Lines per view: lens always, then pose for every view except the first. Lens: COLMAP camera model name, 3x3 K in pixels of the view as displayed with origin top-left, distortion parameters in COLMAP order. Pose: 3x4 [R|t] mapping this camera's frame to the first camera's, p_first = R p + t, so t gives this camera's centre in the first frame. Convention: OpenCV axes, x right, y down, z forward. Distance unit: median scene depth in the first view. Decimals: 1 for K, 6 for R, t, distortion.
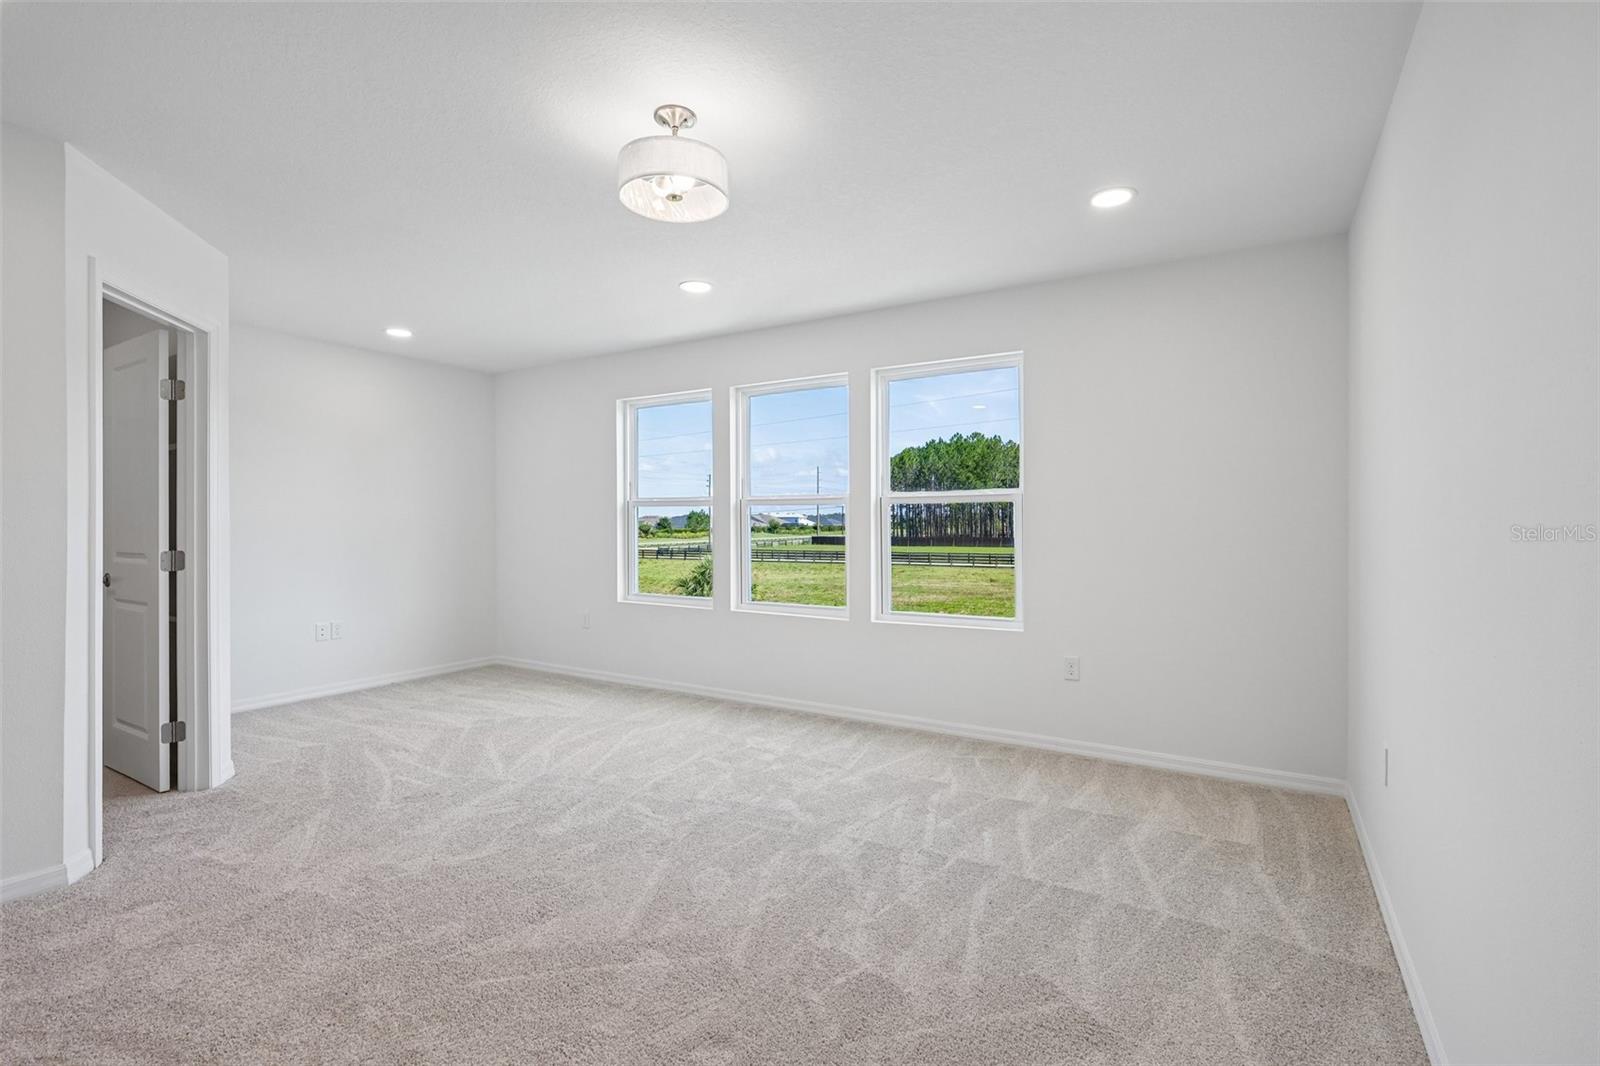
lens RADIAL K [[743.5, 0, 798.3], [0, 743.5, 529.5], [0, 0, 1]] dist [-0.002543, 0.000140]
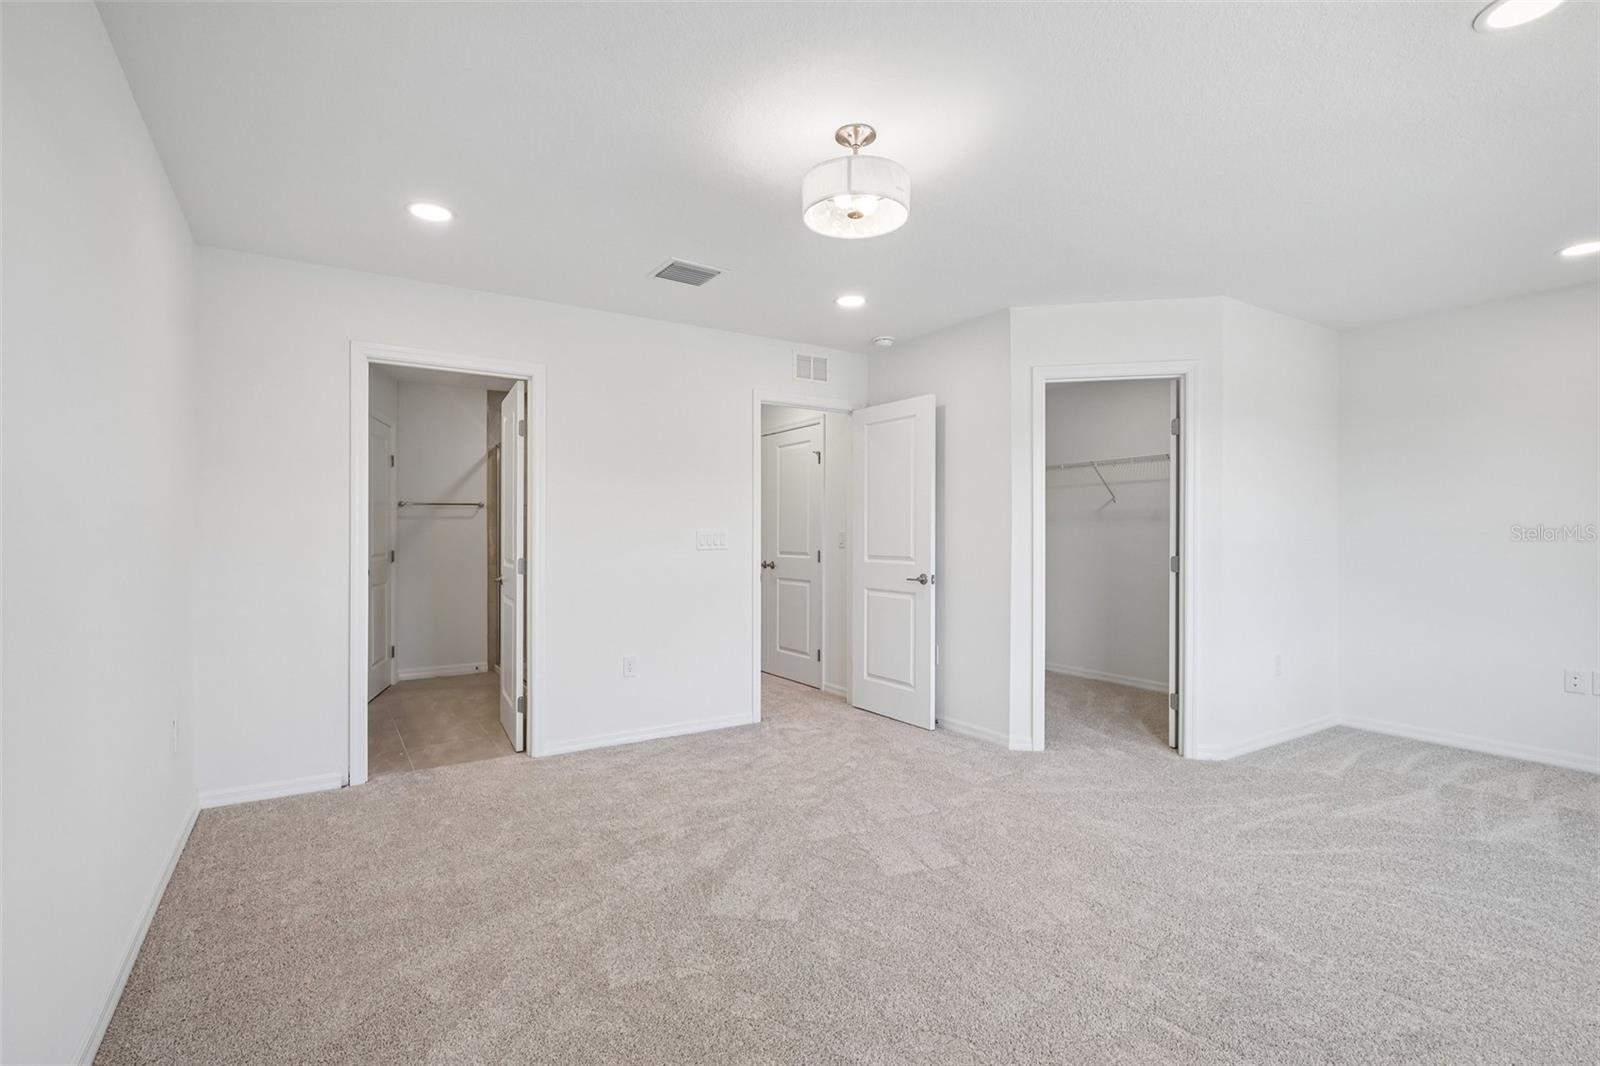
lens RADIAL K [[743.5, 0, 791.9], [0, 743.5, 540.1], [0, 0, 1]] dist [-0.002543, 0.000140]
pose [[-0.435264, 0.006380, -0.900280, 0.462253], [-0.007737, 0.999911, 0.010826, -0.004793], [0.900270, 0.011678, -0.435176, 0.803899]]
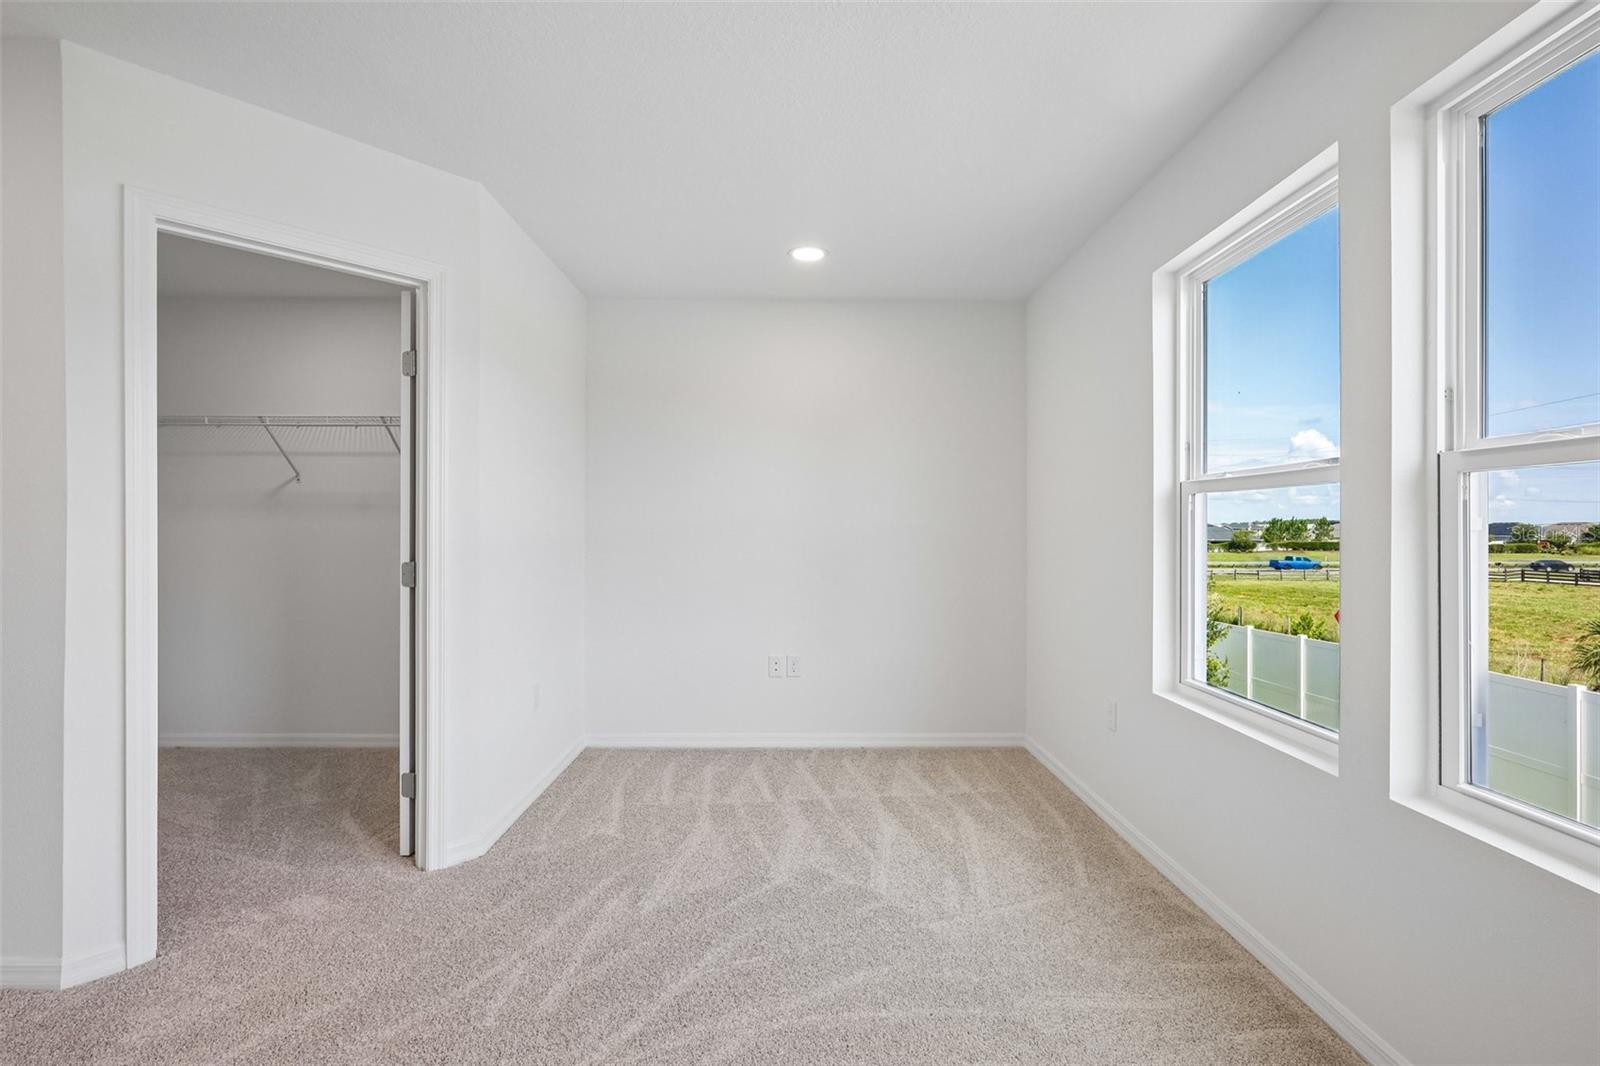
lens RADIAL K [[743.5, 0, 802.8], [0, 743.5, 532.3], [0, 0, 1]] dist [-0.002543, 0.000140]
pose [[0.536254, 0.003110, -0.844051, 0.056693], [-0.009944, 0.999947, -0.002633, -0.004041], [0.843998, 0.009806, 0.536256, 0.773929]]
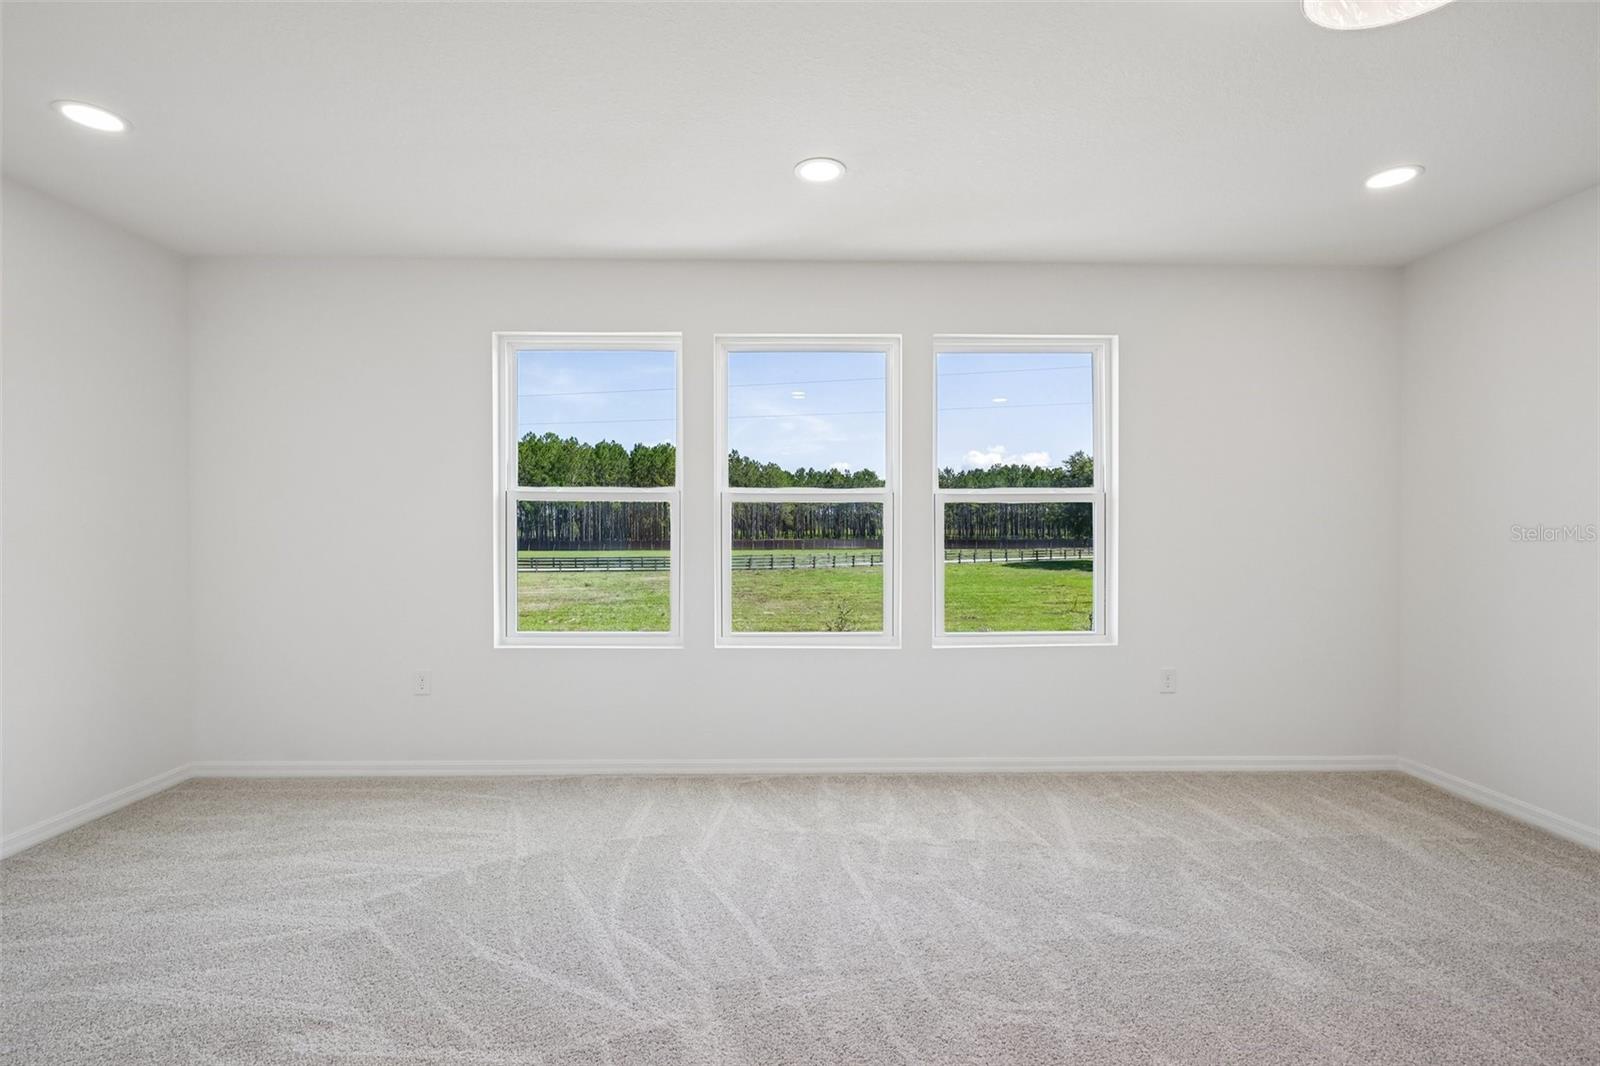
lens RADIAL K [[743.5, 0, 793.5], [0, 743.5, 534.1], [0, 0, 1]] dist [-0.002543, 0.000140]
pose [[0.843558, -0.006338, 0.537000, -0.519356], [0.005287, 0.999980, 0.003497, -0.002896], [-0.537012, -0.000111, 0.843575, 0.453470]]
